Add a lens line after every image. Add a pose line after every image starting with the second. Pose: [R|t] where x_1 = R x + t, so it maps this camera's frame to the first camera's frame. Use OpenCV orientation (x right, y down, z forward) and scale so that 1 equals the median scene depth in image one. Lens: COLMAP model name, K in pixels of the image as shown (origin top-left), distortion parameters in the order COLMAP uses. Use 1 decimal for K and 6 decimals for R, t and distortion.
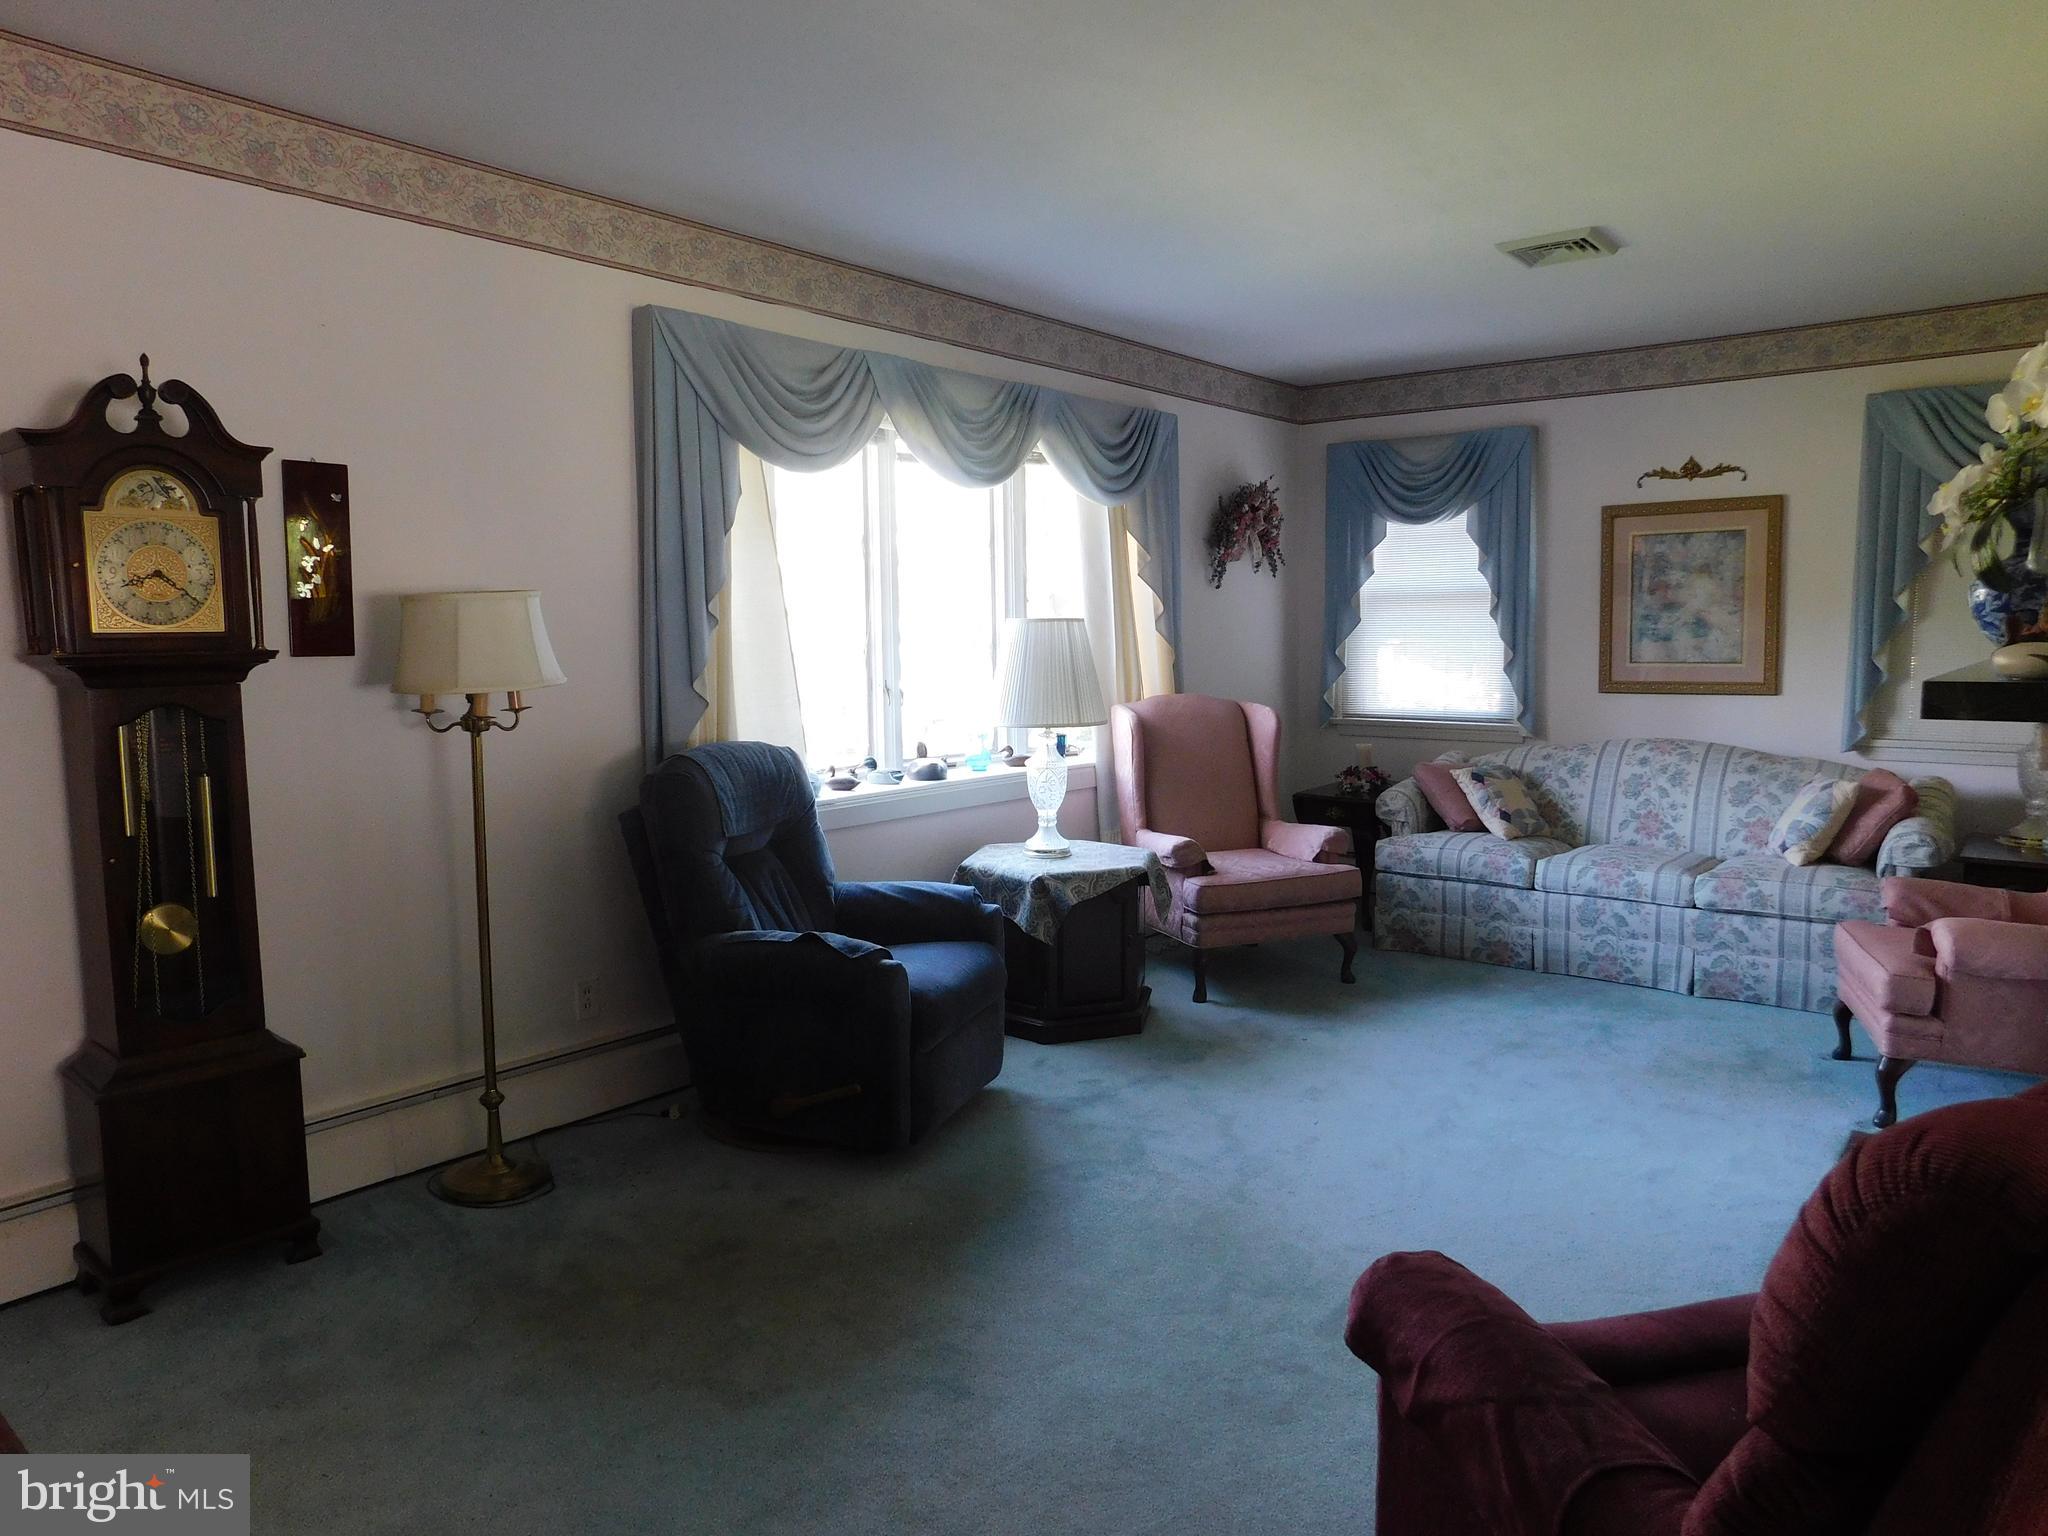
lens RADIAL K [[1341.2, 0, 1022.9], [0, 1341.2, 763.2], [0, 0, 1]] dist [-0.066227, 0.038675]
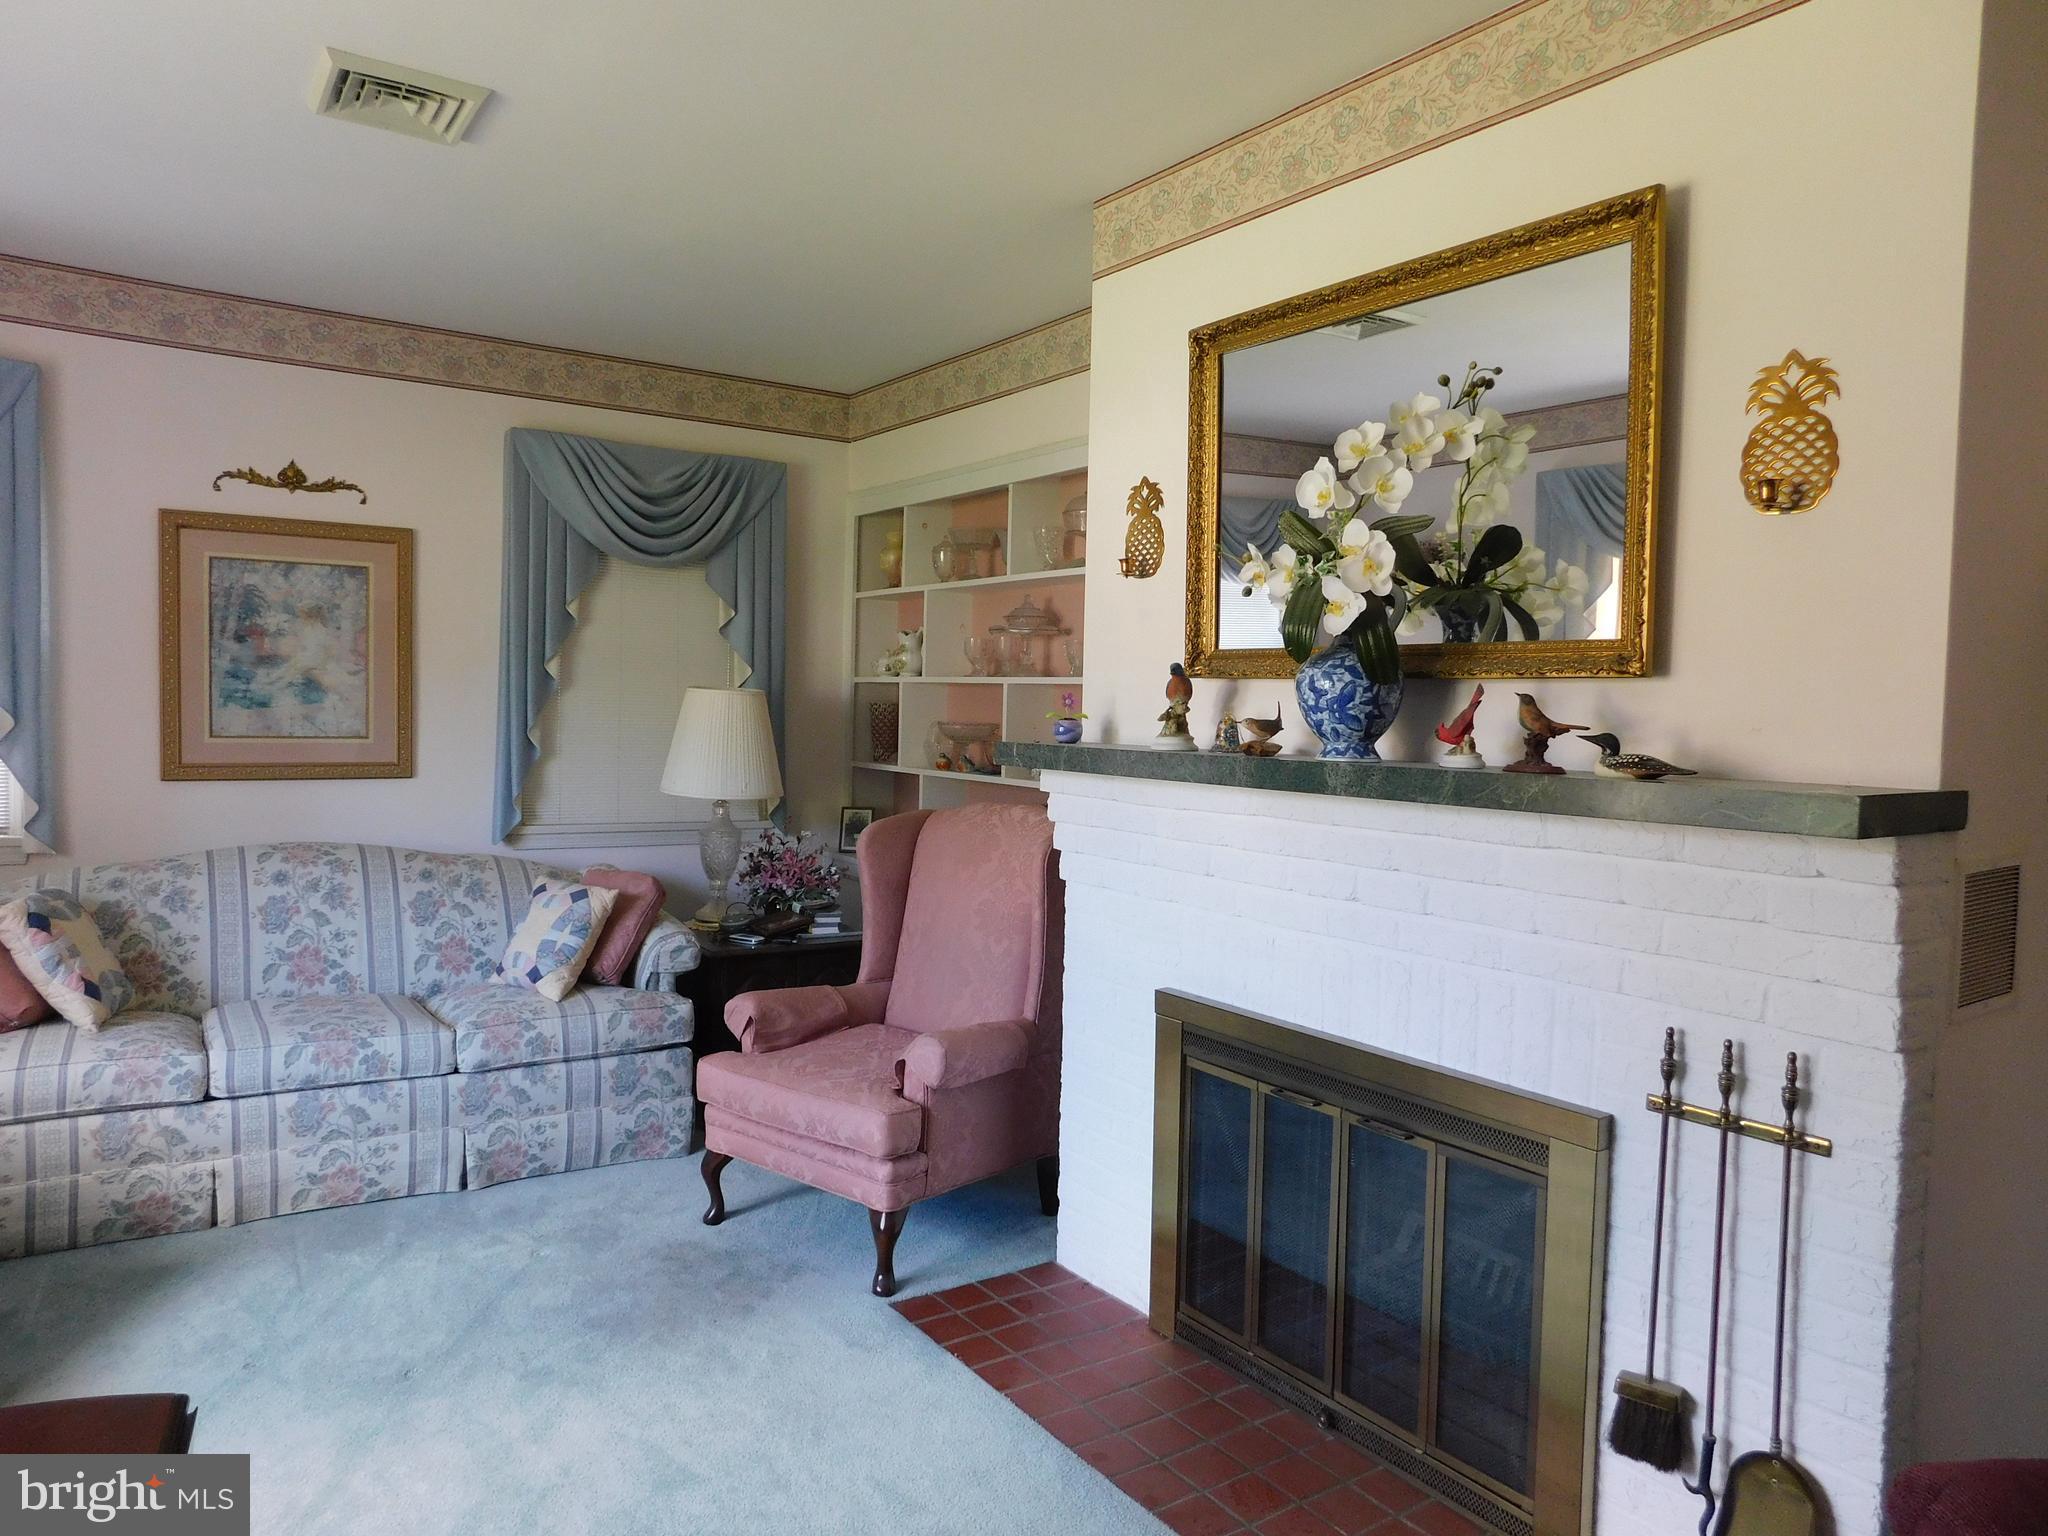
lens RADIAL K [[1341.2, 0, 1036.5], [0, 1341.2, 771.2], [0, 0, 1]] dist [-0.066227, 0.038675]
pose [[0.284308, -0.025977, 0.958381, -0.093359], [0.061768, 0.998052, 0.008729, -0.040571], [-0.956741, 0.056715, 0.285359, 0.420013]]
